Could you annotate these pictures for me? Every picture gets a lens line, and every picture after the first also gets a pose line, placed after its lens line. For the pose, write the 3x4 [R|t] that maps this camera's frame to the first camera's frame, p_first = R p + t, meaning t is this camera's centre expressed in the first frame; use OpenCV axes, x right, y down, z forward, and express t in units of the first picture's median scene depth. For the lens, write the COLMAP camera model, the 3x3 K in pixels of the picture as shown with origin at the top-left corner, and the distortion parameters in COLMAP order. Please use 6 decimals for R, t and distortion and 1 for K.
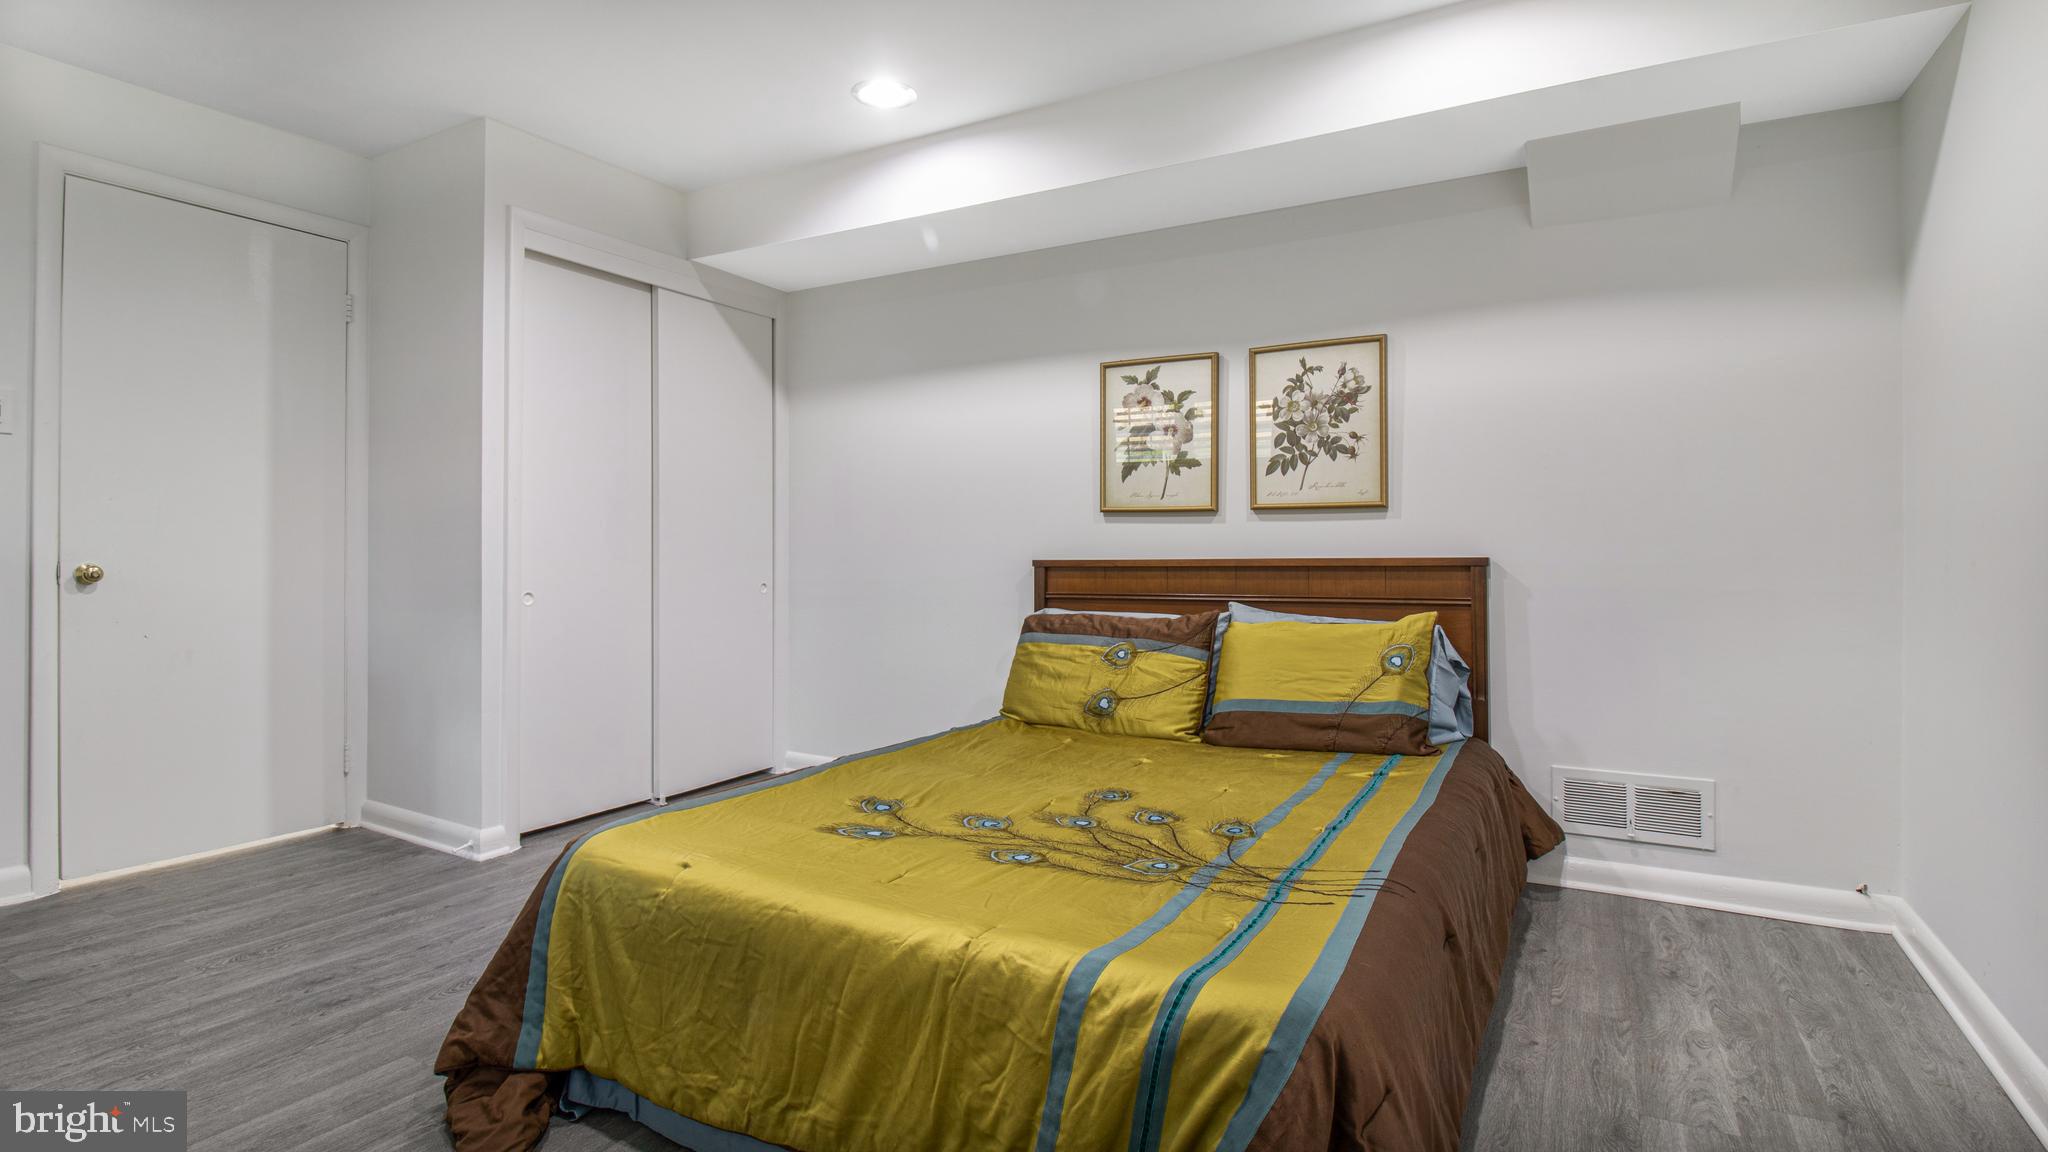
lens RADIAL K [[986.3, 0, 1030.4], [0, 986.3, 569.3], [0, 0, 1]] dist [-0.001441, -0.000543]
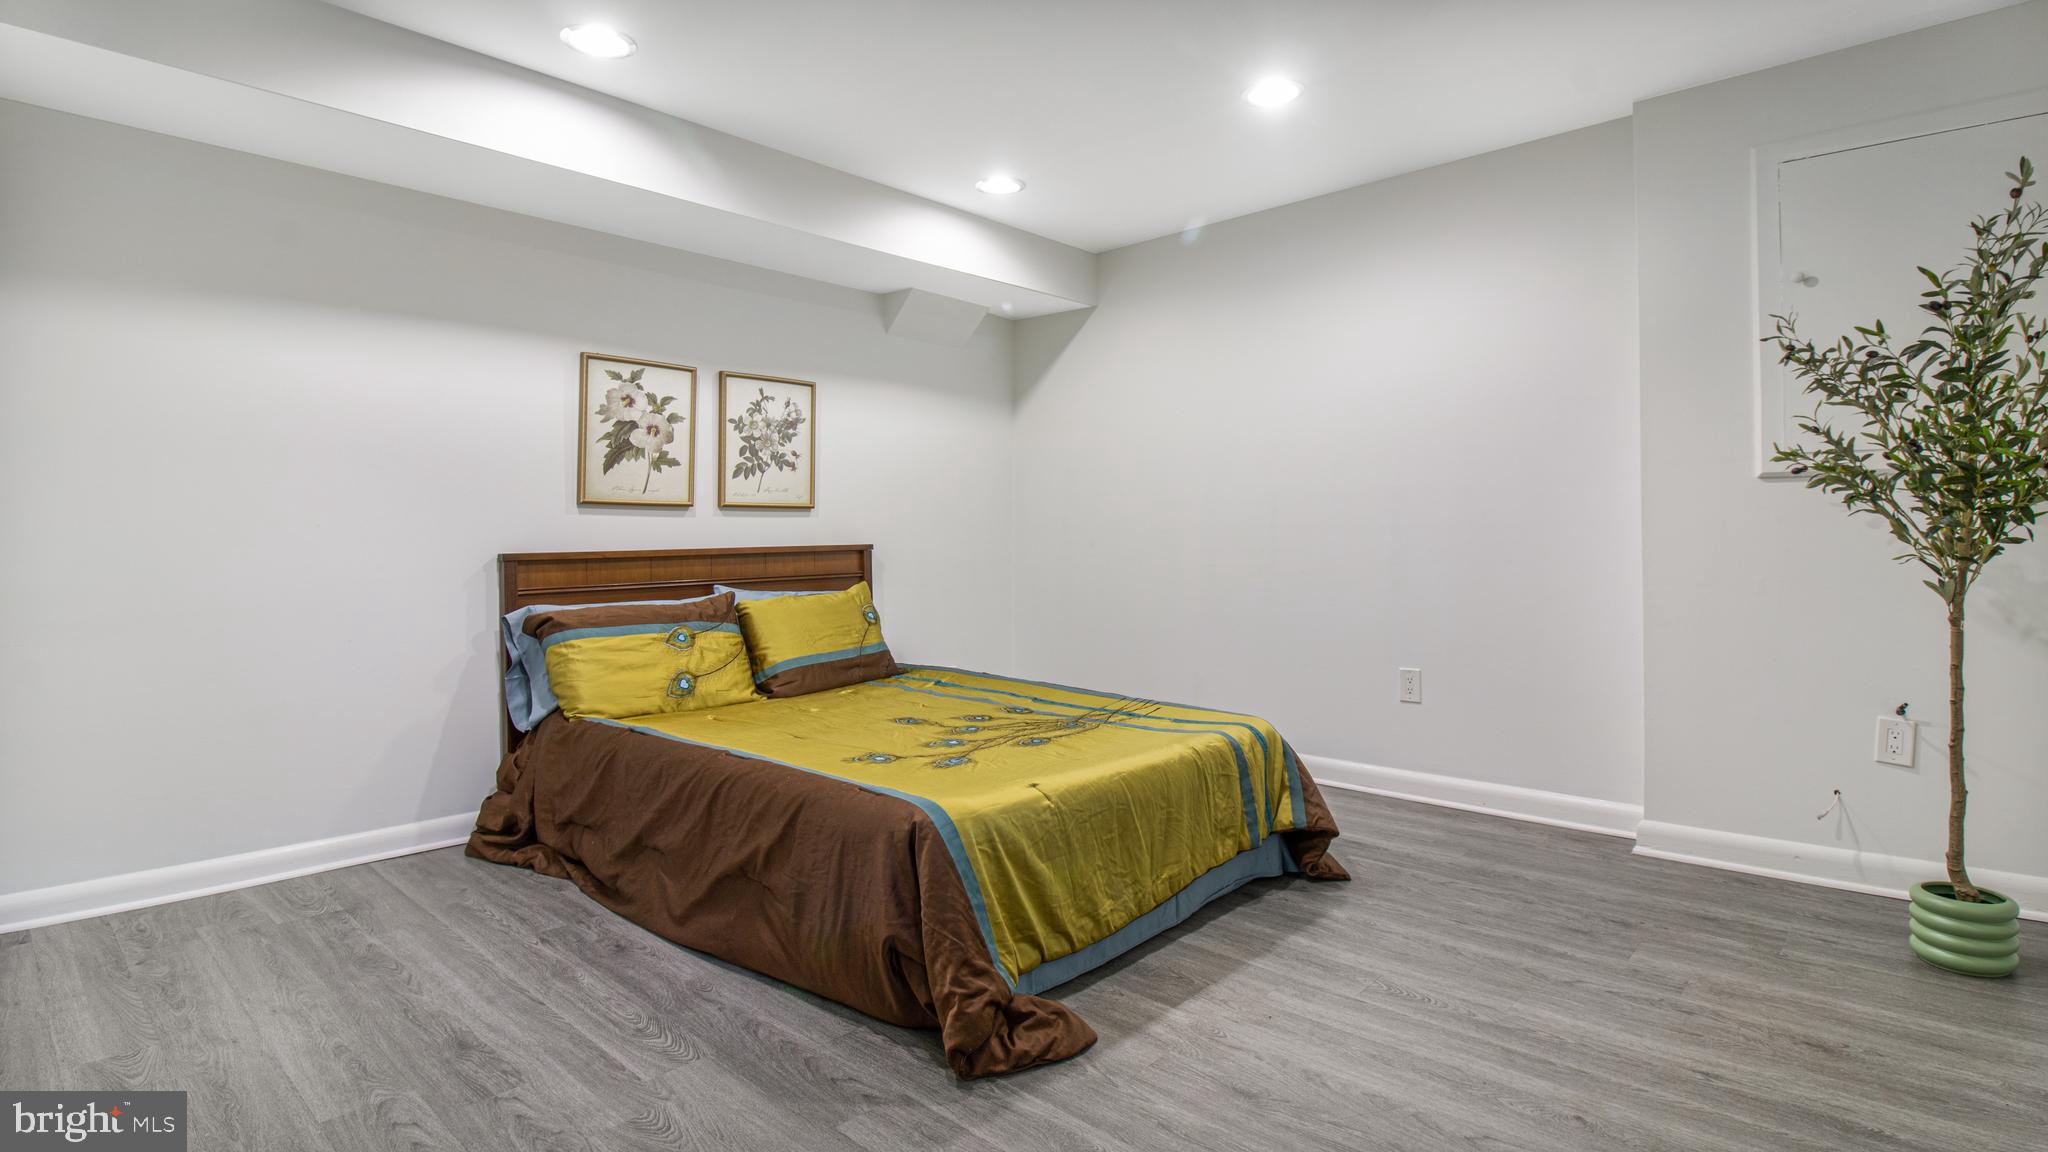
lens RADIAL K [[986.3, 0, 1028.5], [0, 986.3, 572.0], [0, 0, 1]] dist [-0.001441, -0.000543]
pose [[0.227346, -0.040720, 0.972962, -0.870048], [0.021909, 0.999086, 0.036694, -0.017493], [-0.973567, 0.012975, 0.228031, 0.378667]]
